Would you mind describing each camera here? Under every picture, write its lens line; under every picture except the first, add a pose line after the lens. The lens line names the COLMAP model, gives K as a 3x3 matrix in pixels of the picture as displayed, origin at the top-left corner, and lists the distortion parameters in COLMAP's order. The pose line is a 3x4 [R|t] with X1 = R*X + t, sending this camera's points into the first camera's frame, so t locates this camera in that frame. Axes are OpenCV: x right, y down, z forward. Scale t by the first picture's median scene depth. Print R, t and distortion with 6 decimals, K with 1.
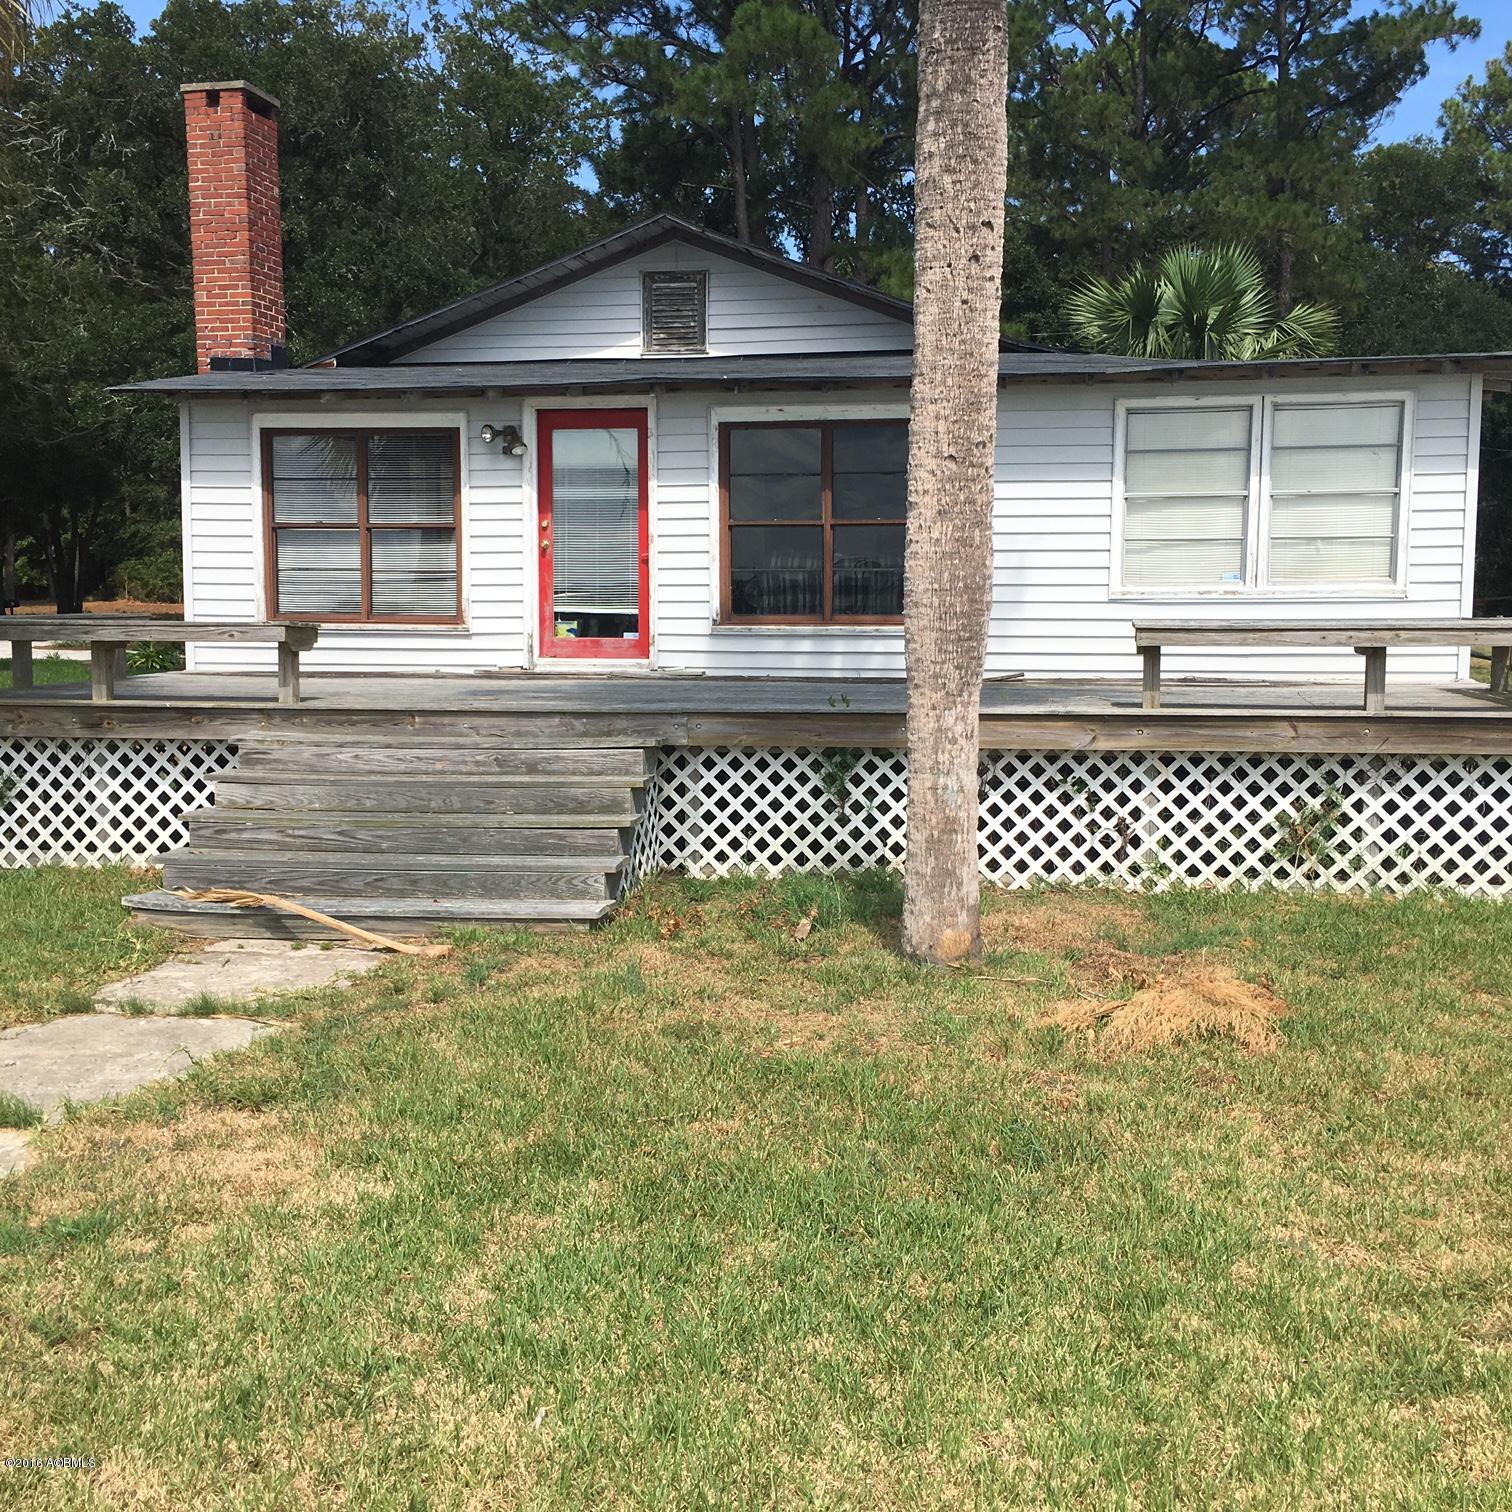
lens RADIAL K [[1623.2, 0, 685.9], [0, 1623.2, 776.0], [0, 0, 1]] dist [0.047775, -0.062197]
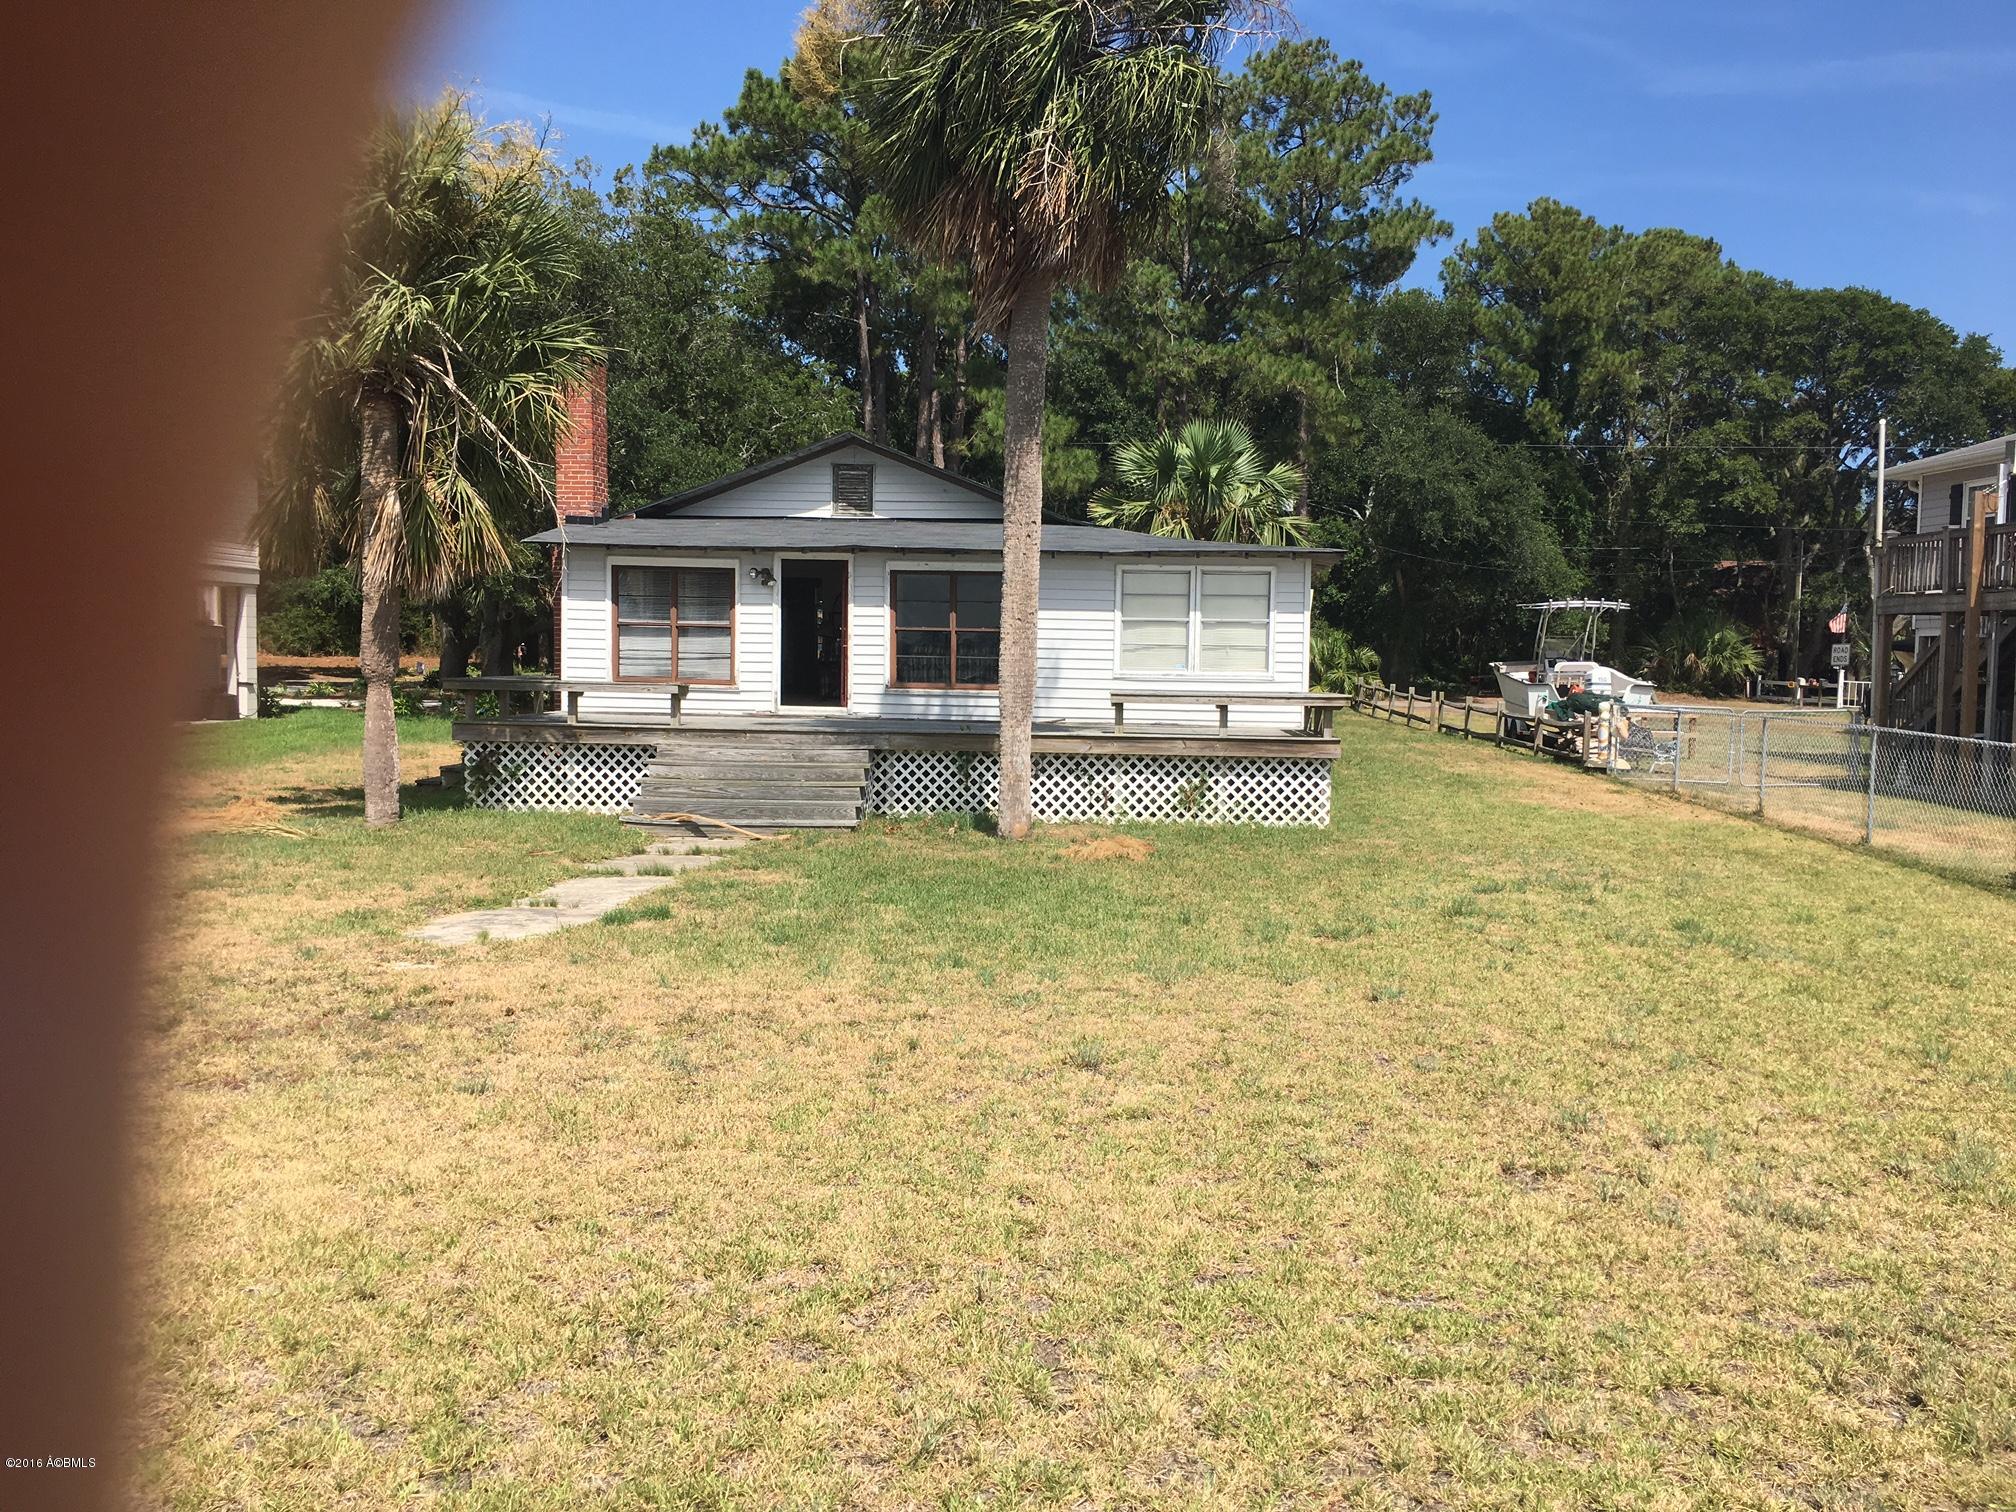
lens RADIAL K [[1703.0, 0, 1008.0], [0, 1703.0, 756.0], [0, 0, 1]] dist [0.001649, 0.000073]
pose [[0.989798, 0.011361, 0.142022, -0.147852], [-0.003962, 0.998625, -0.052276, 0.095587], [-0.142421, 0.051180, 0.988482, -1.049717]]
